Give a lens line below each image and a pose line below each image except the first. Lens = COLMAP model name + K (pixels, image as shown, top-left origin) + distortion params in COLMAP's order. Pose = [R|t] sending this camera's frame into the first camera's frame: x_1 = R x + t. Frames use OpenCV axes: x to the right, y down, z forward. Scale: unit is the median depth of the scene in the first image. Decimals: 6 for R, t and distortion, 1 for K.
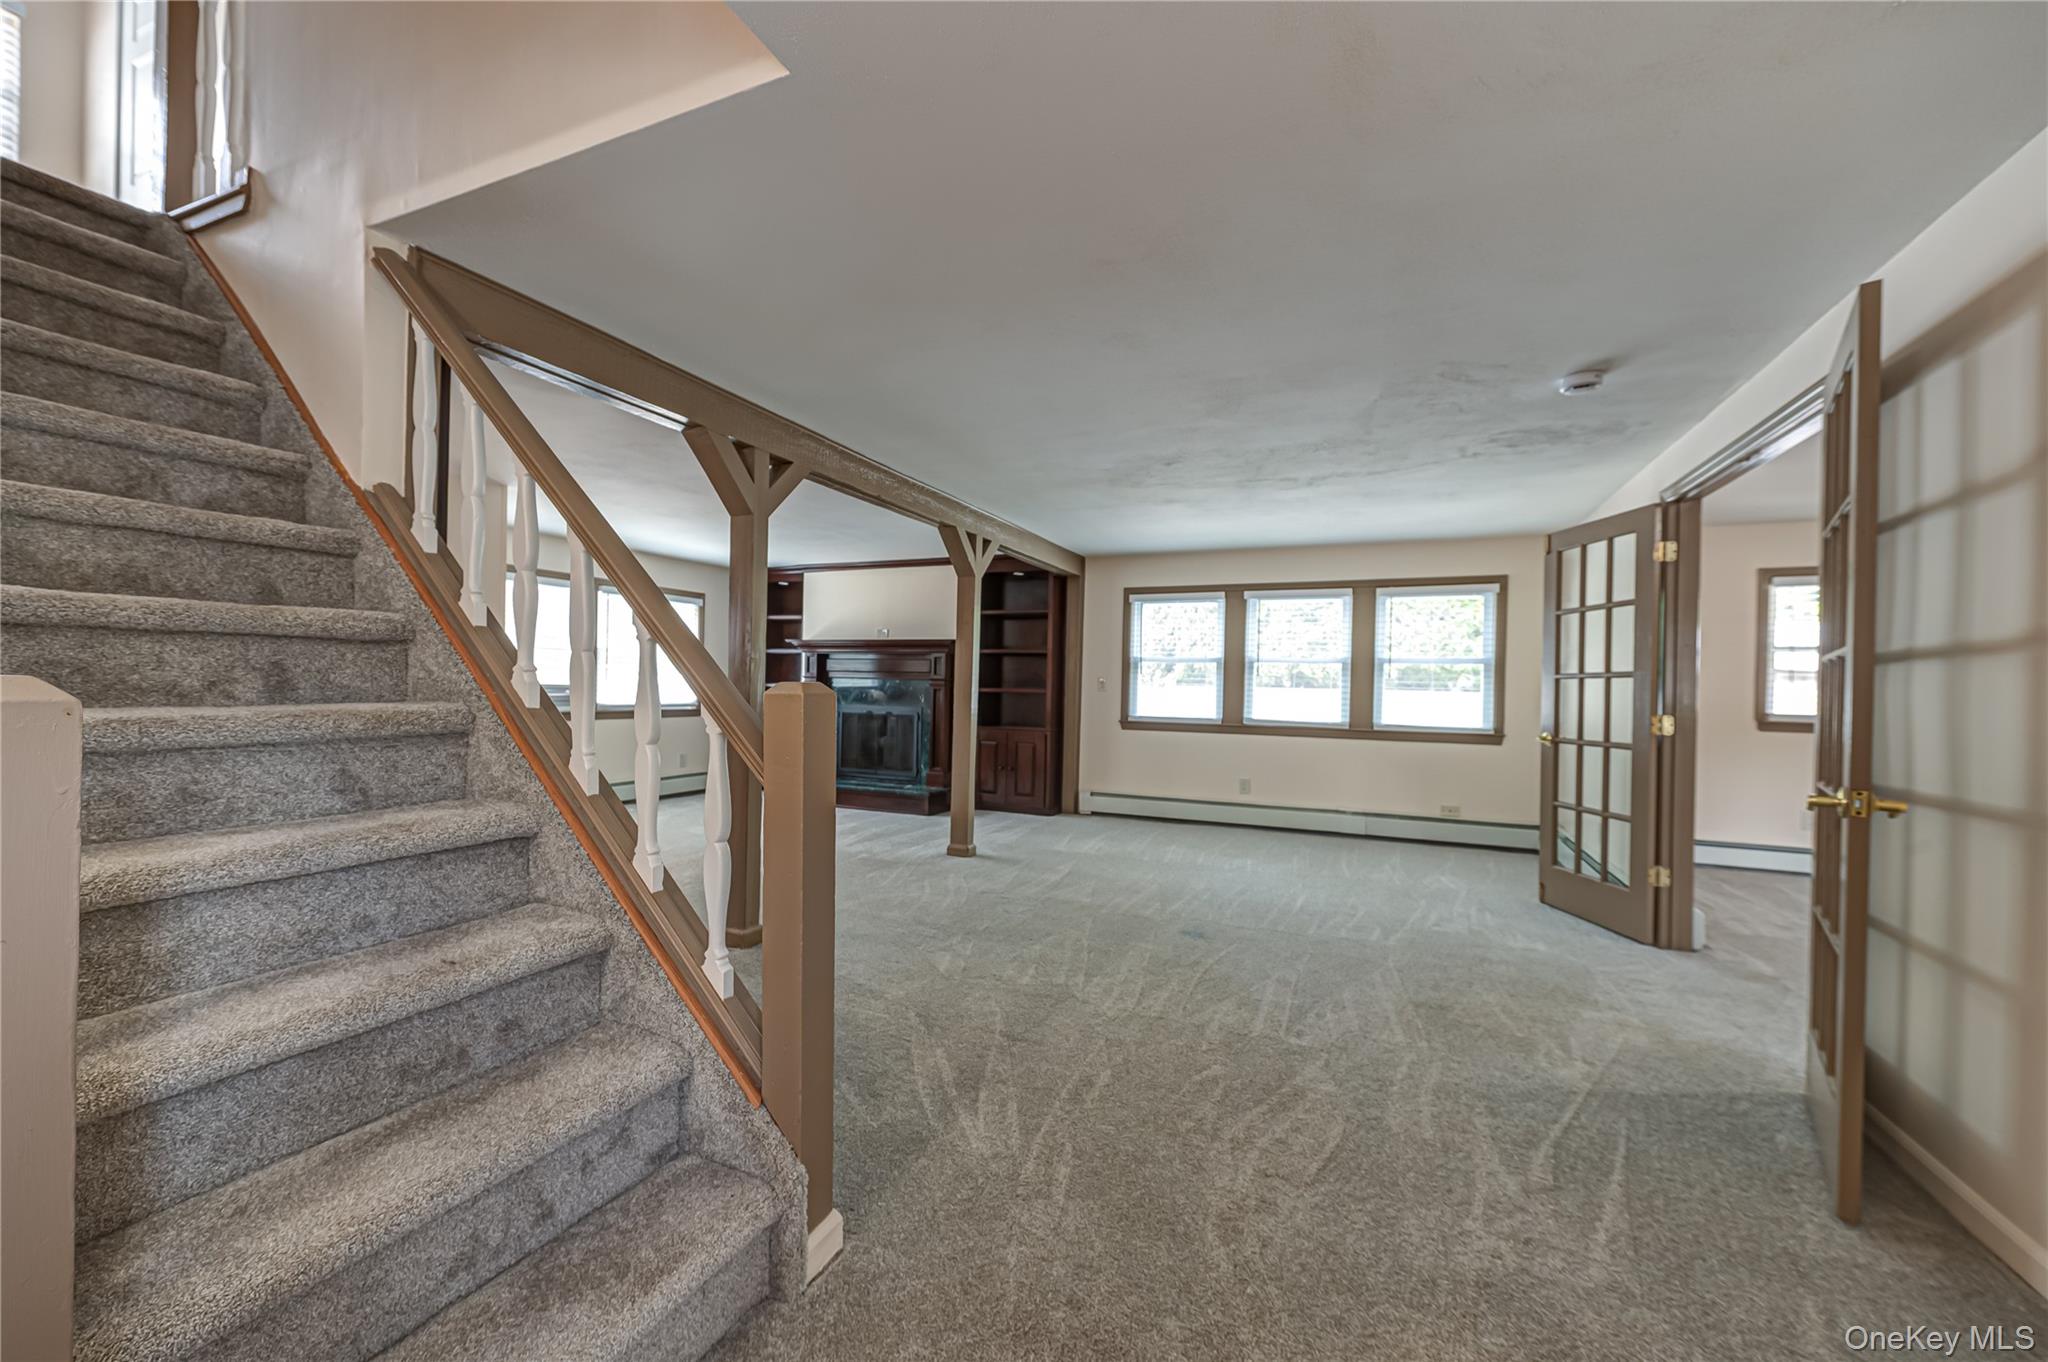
lens RADIAL K [[802.9, 0, 1011.7], [0, 802.9, 689.1], [0, 0, 1]] dist [0.002450, -0.001800]
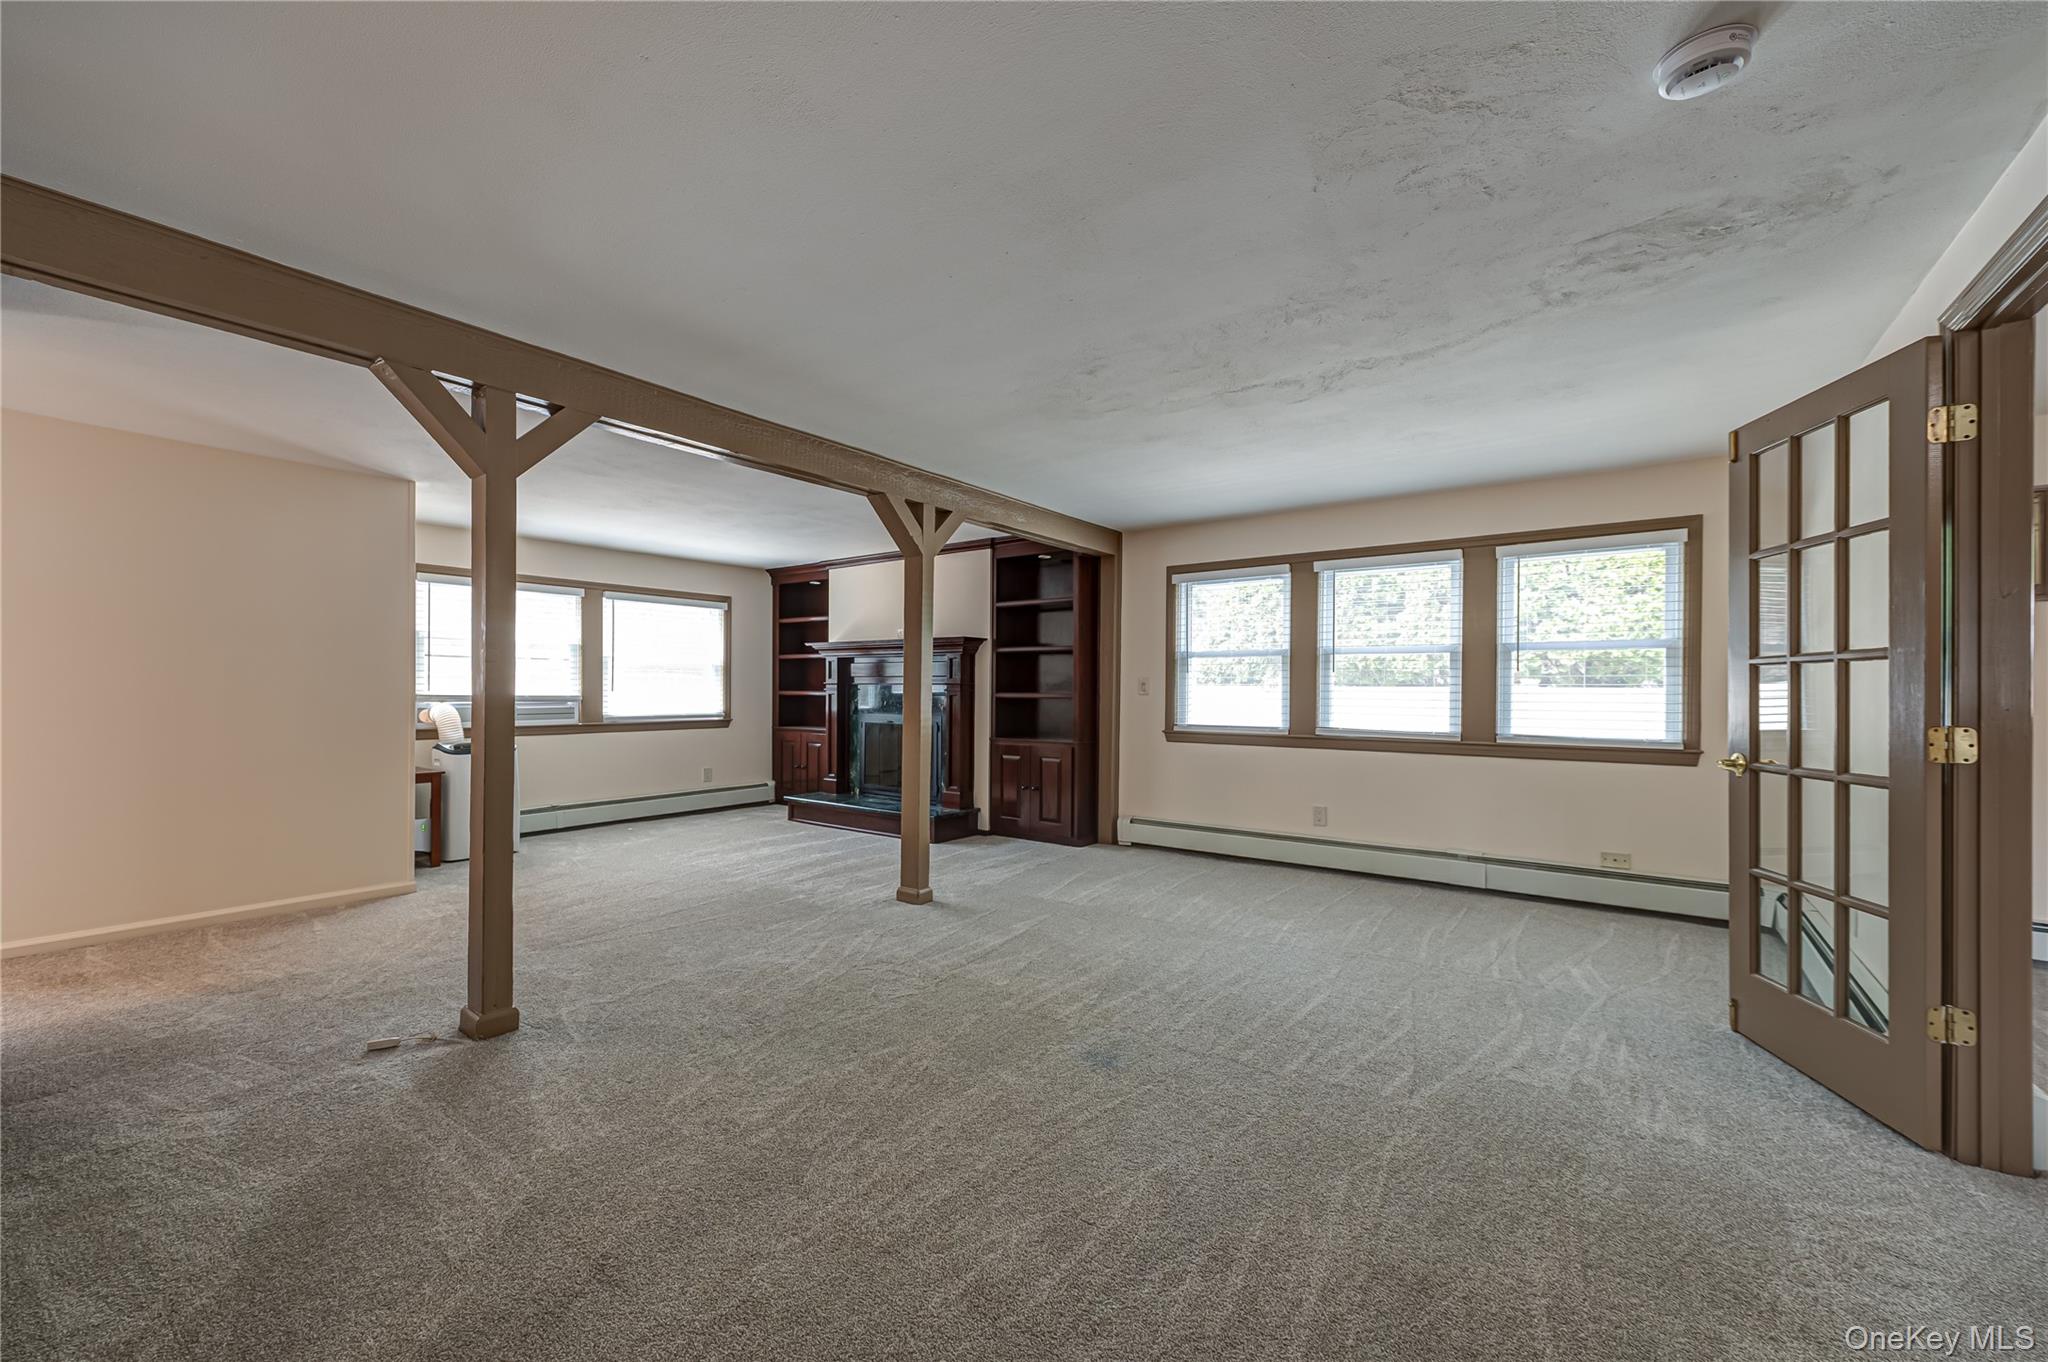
lens RADIAL K [[802.9, 0, 1016.3], [0, 802.9, 689.4], [0, 0, 1]] dist [0.002450, -0.001800]
pose [[0.975759, -0.016203, -0.218245, 0.229591], [0.015088, 0.999863, -0.006776, 0.000959], [0.218325, 0.003319, 0.975870, 0.245732]]
